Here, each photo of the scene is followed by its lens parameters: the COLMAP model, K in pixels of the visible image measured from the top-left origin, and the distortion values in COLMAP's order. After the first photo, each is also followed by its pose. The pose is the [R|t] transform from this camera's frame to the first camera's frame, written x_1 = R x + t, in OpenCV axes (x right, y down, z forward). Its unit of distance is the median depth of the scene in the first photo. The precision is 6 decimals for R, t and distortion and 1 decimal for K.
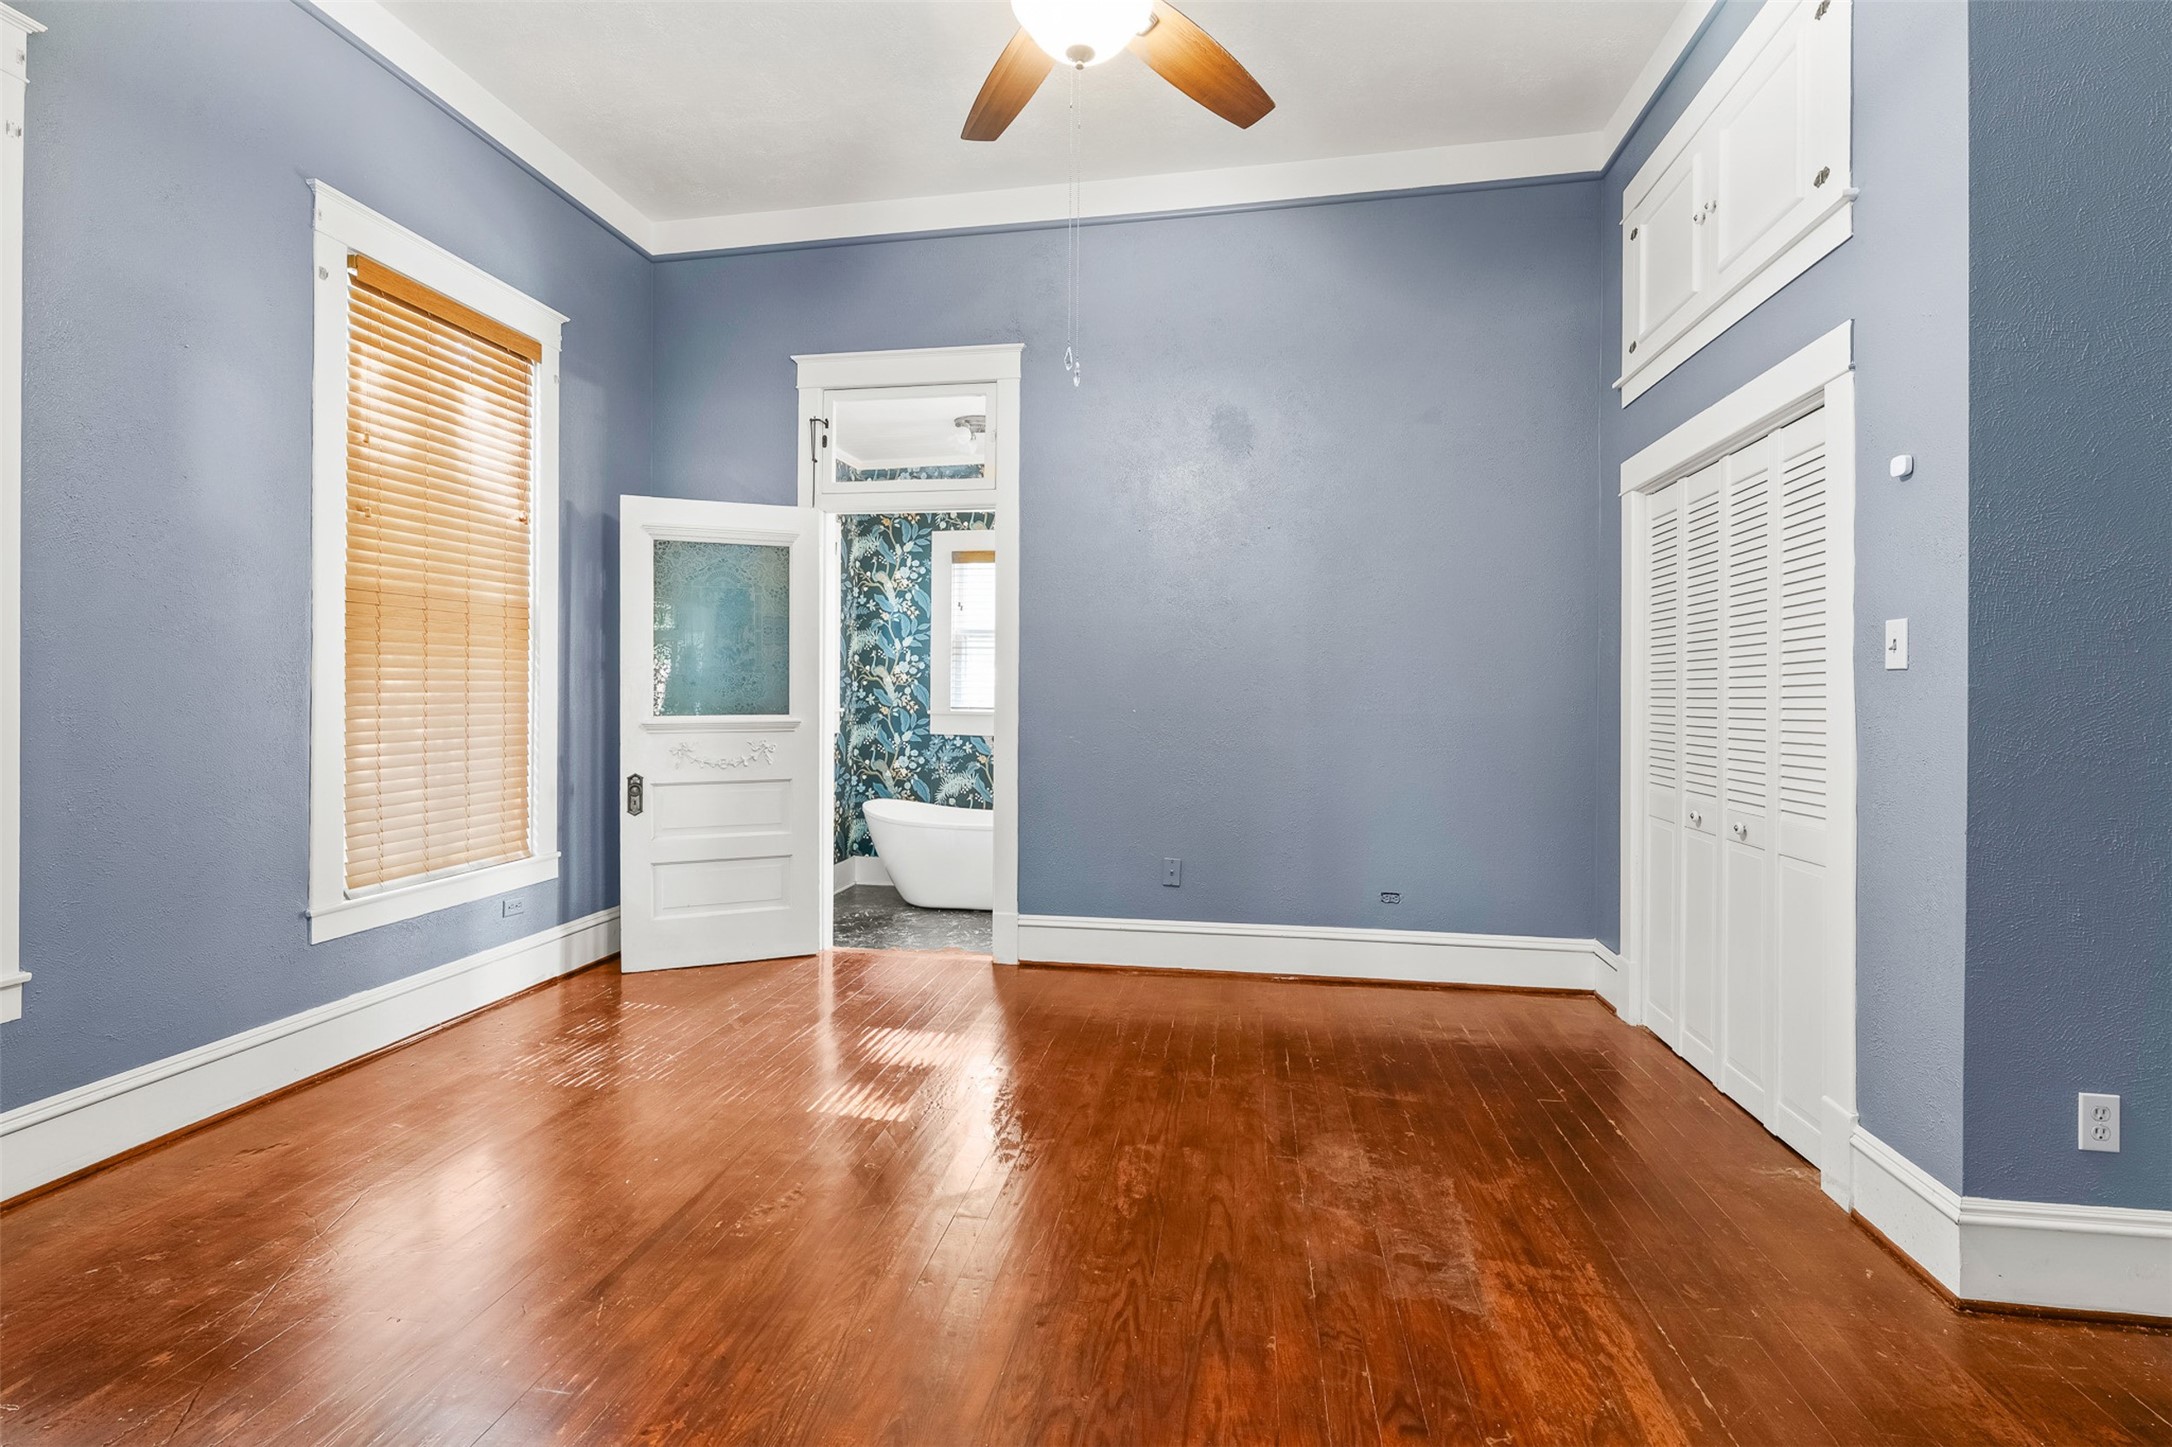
lens RADIAL K [[954.0, 0, 1073.3], [0, 954.0, 717.3], [0, 0, 1]] dist [-0.001532, -0.000423]
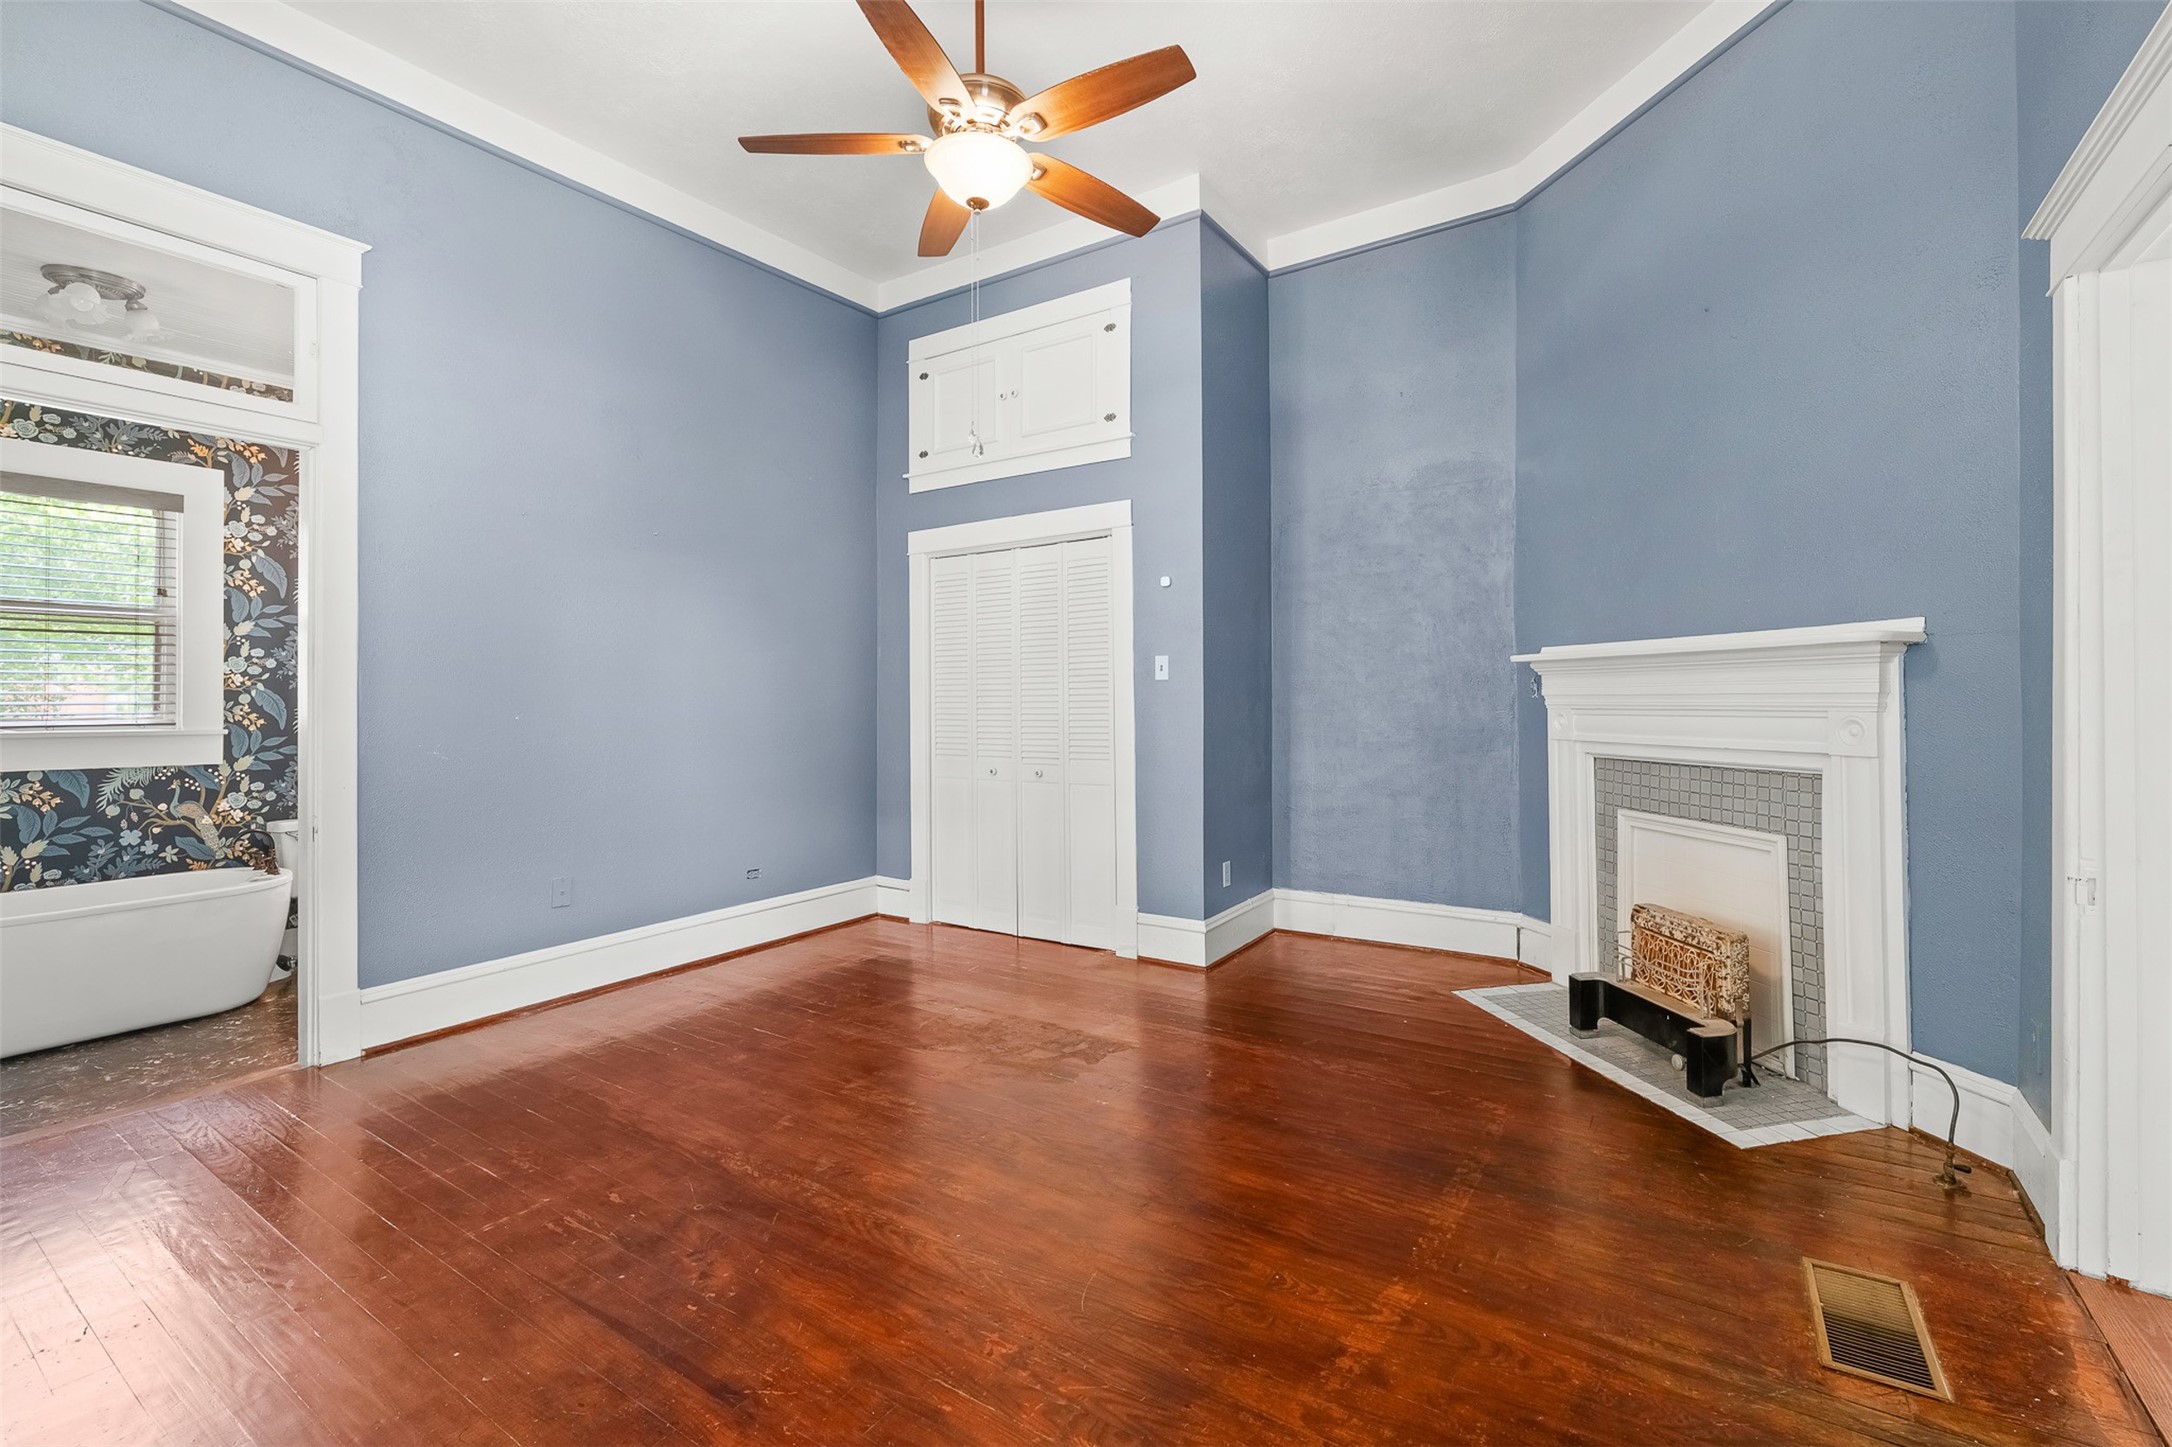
lens RADIAL K [[945.5, 0, 1095.6], [0, 945.5, 717.7], [0, 0, 1]] dist [-0.000228, -0.000262]
pose [[0.396091, -0.027023, 0.917814, -0.681556], [0.031274, 0.999384, 0.015928, -0.004359], [-0.917679, 0.022395, 0.396692, 0.211083]]
